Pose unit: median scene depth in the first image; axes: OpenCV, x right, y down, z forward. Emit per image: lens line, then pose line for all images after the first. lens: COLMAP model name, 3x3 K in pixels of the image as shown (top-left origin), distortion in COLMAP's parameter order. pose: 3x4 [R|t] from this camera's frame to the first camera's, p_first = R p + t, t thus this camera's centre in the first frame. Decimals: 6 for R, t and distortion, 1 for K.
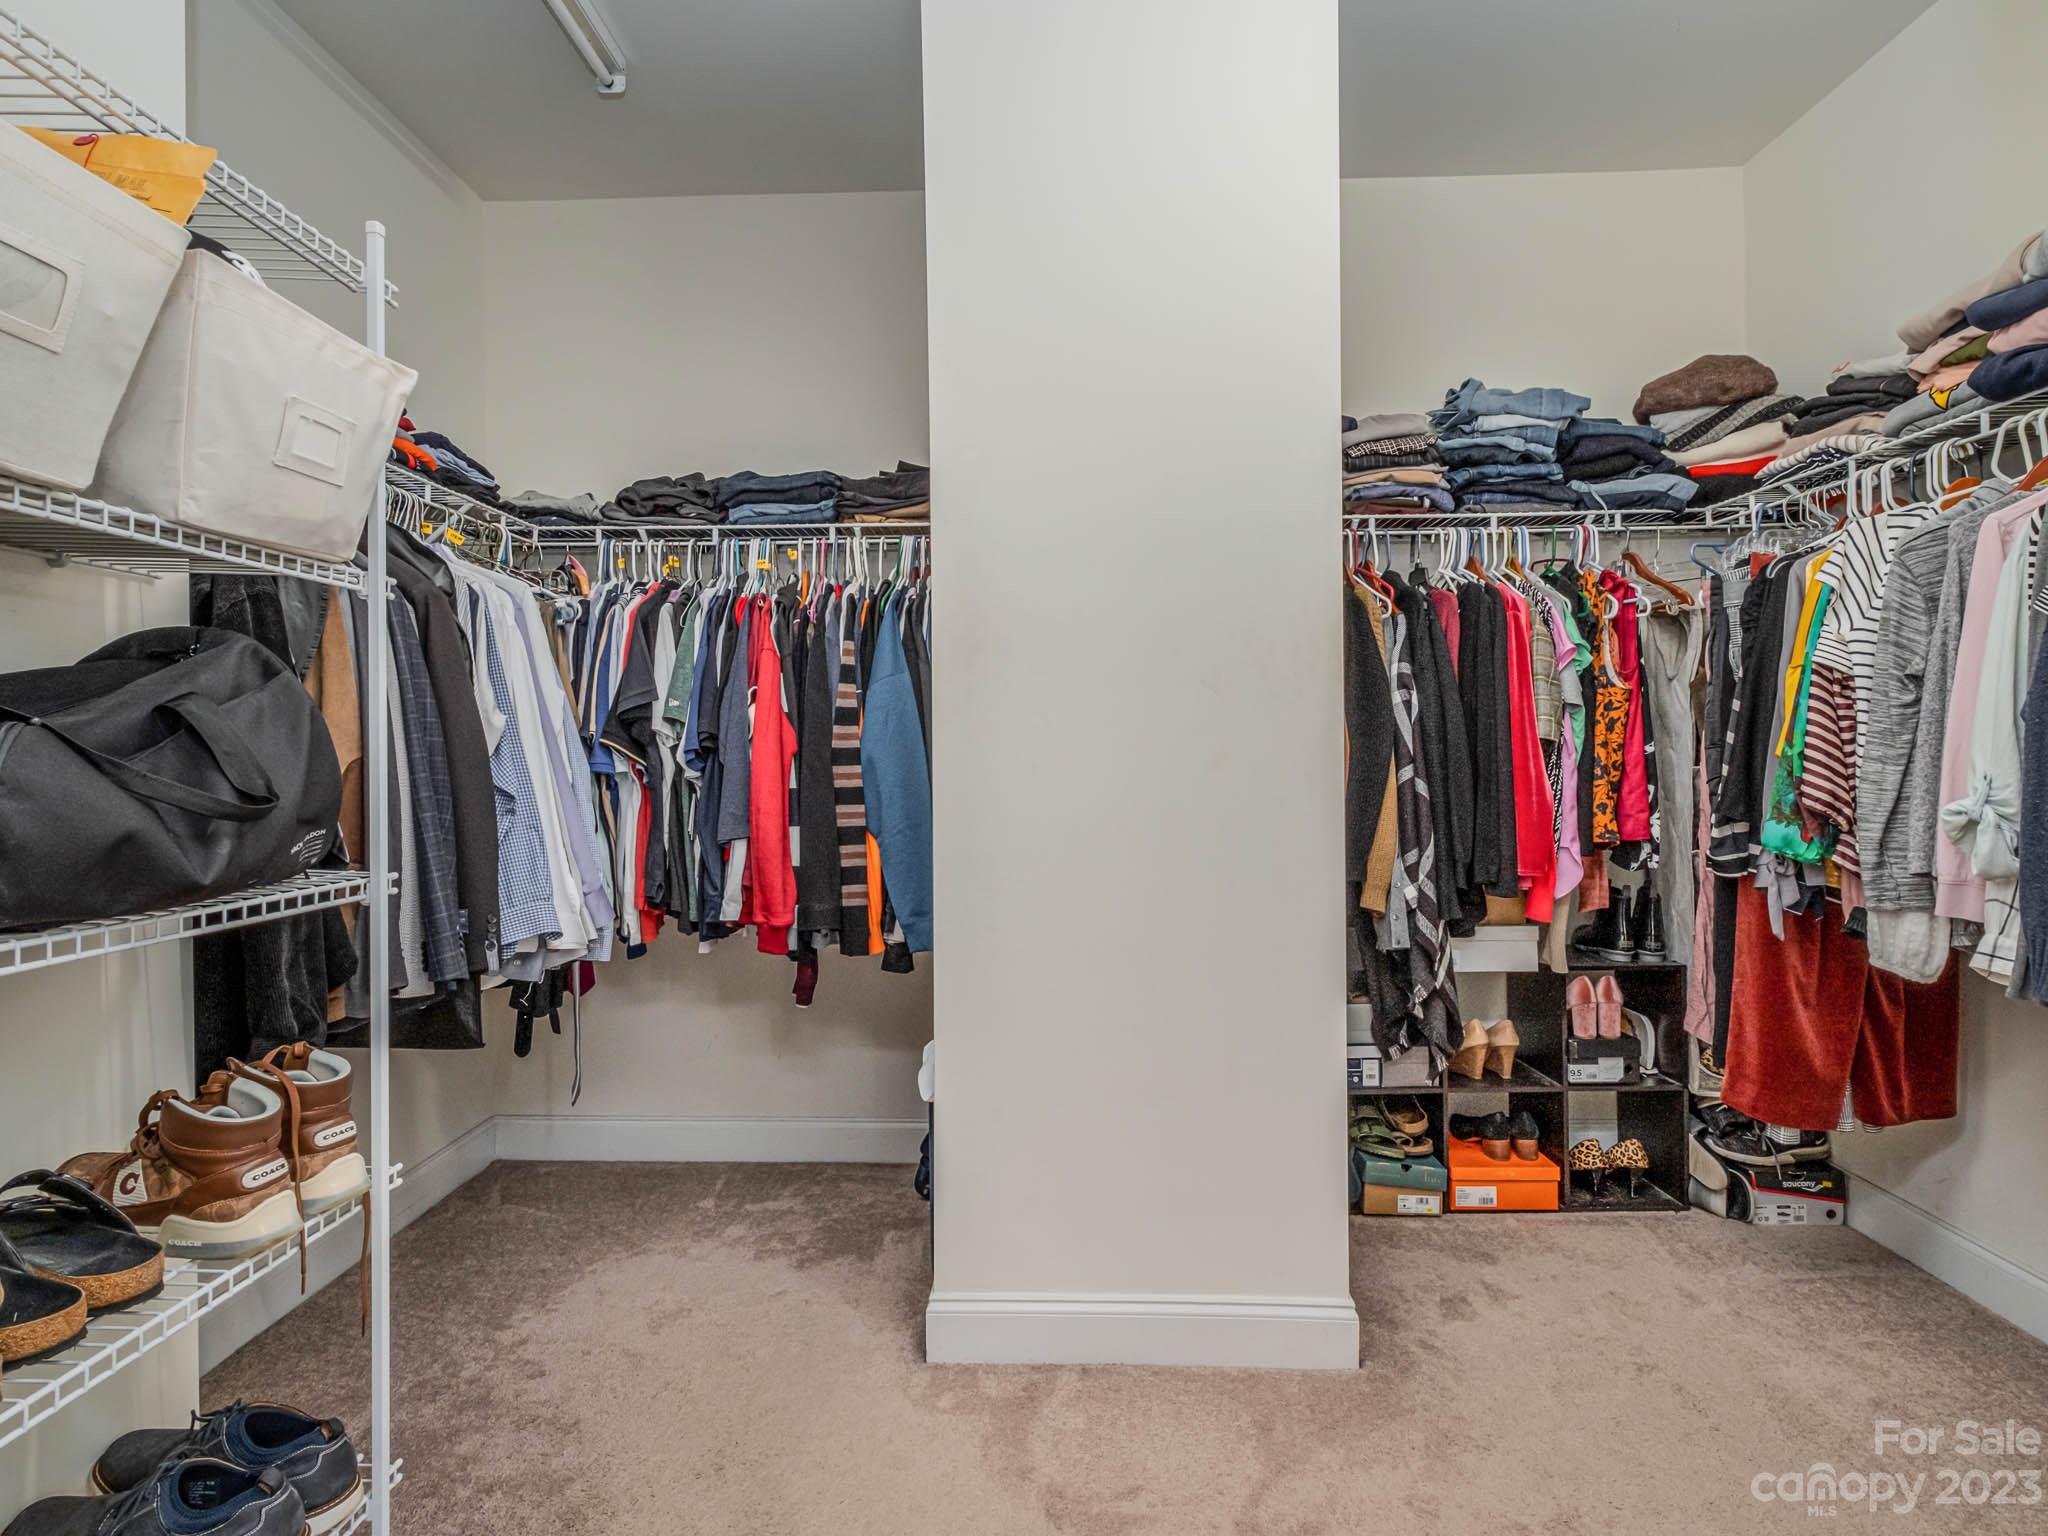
lens RADIAL K [[1049.1, 0, 1024.2], [0, 1049.1, 760.9], [0, 0, 1]] dist [-0.000118, 0.000100]
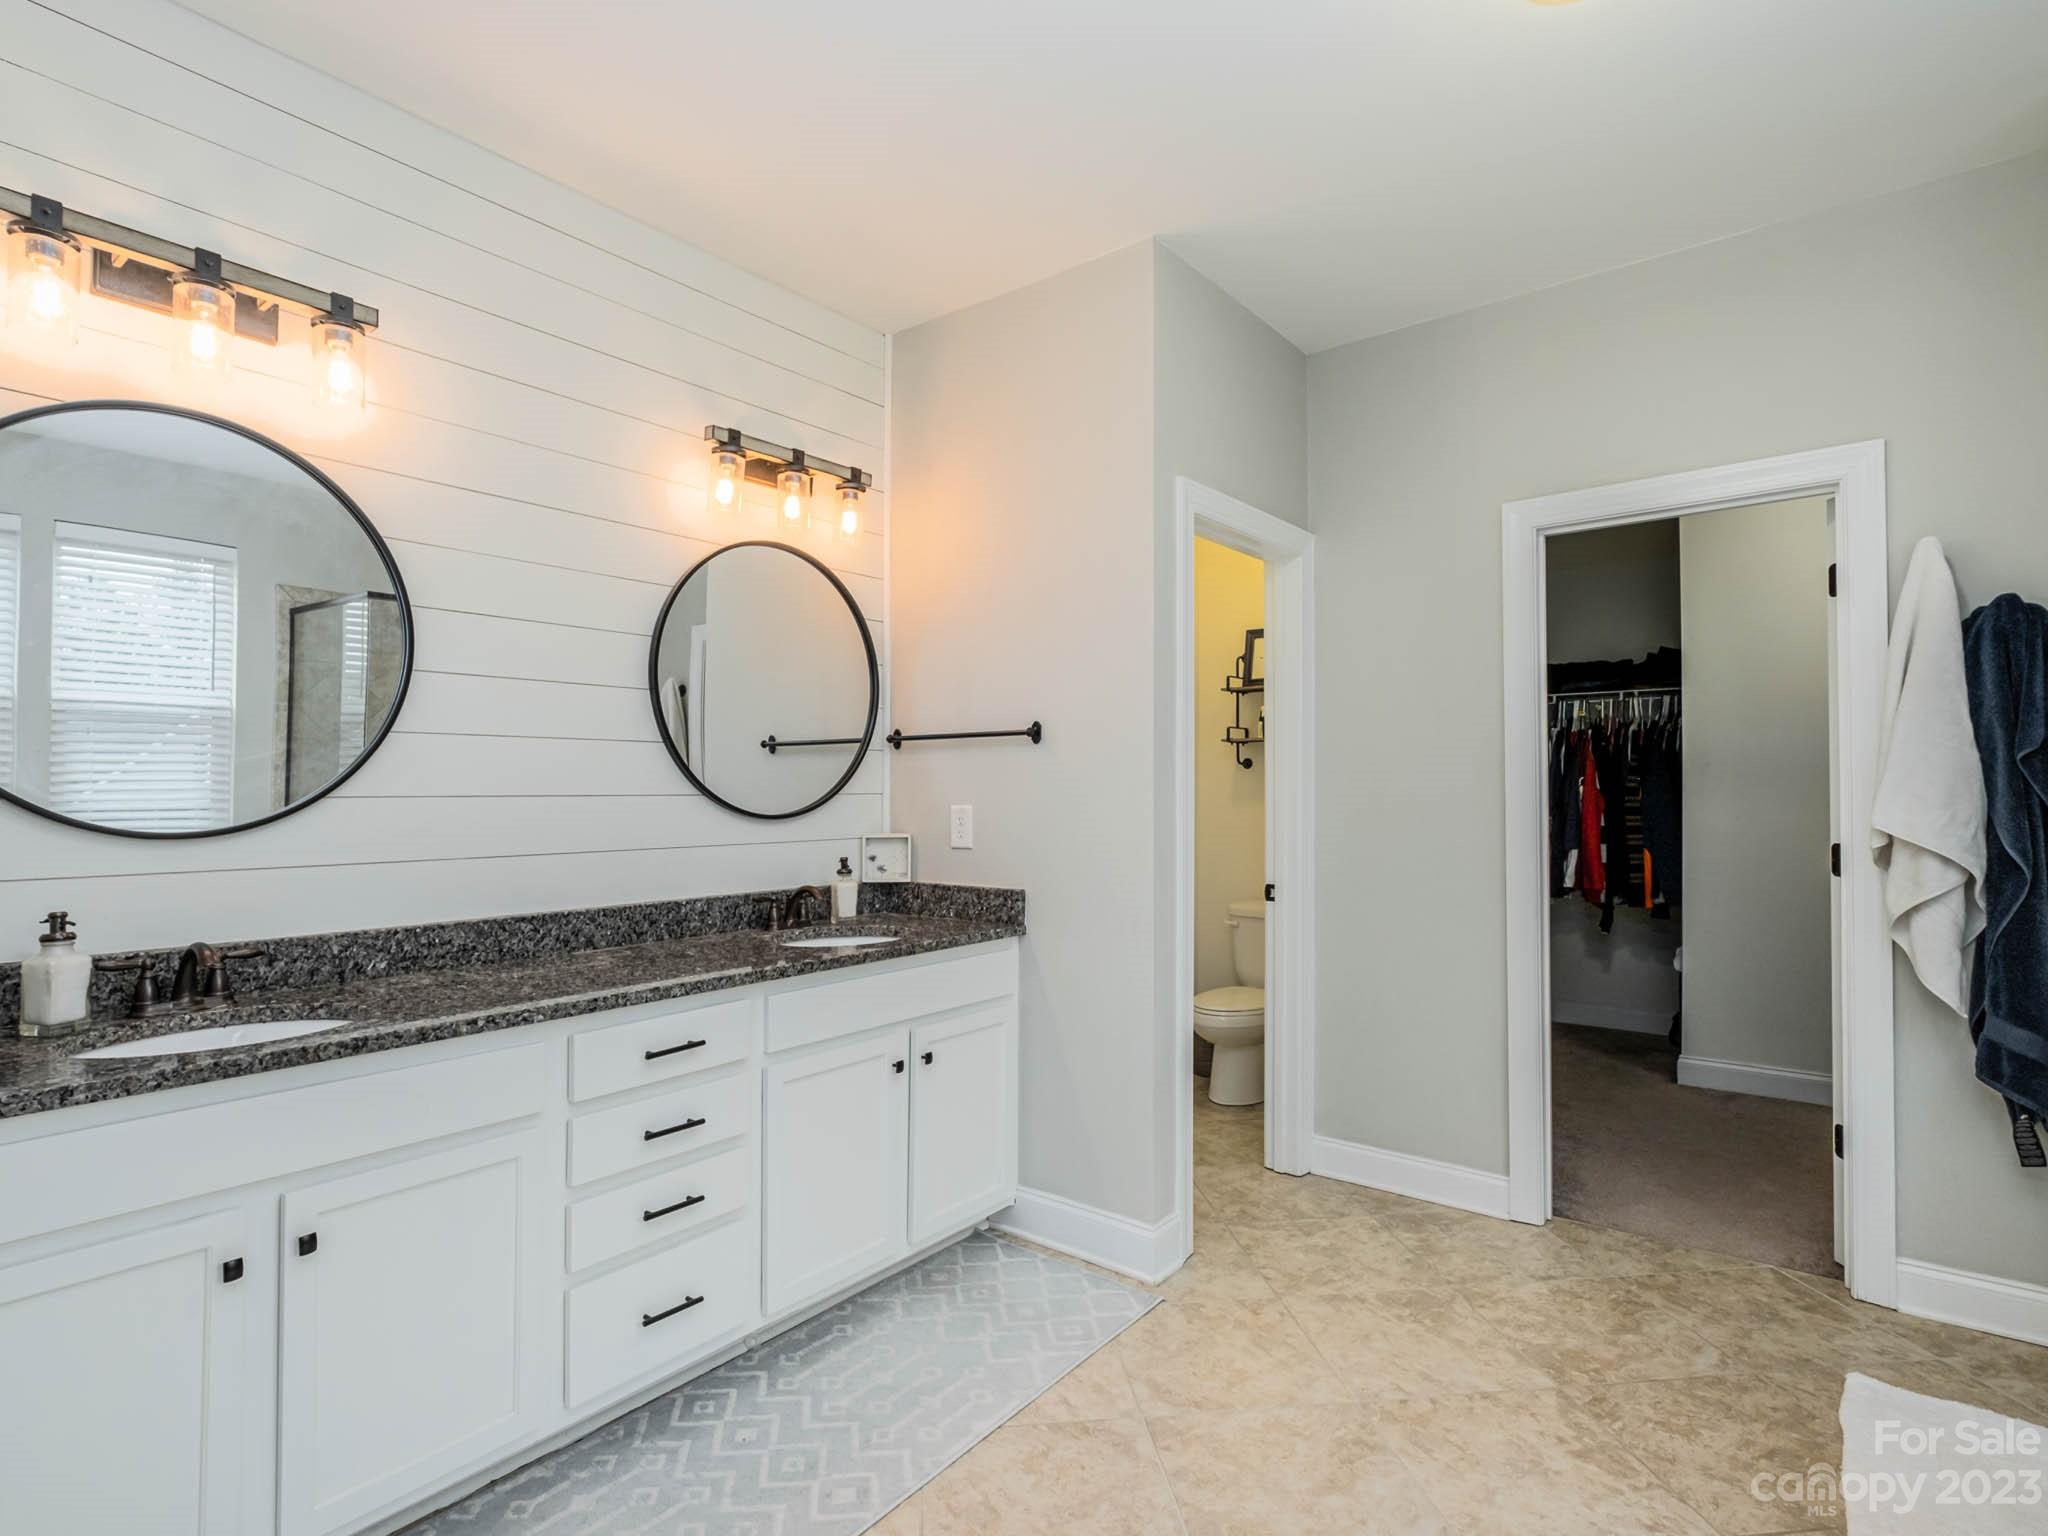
lens RADIAL K [[1049.1, 0, 1016.7], [0, 1049.1, 780.5], [0, 0, 1]] dist [-0.000118, 0.000100]
pose [[0.798325, 0.003339, -0.602218, 0.102886], [-0.019638, 0.999597, -0.020490, 0.002291], [0.601907, 0.028184, 0.798069, -1.335178]]
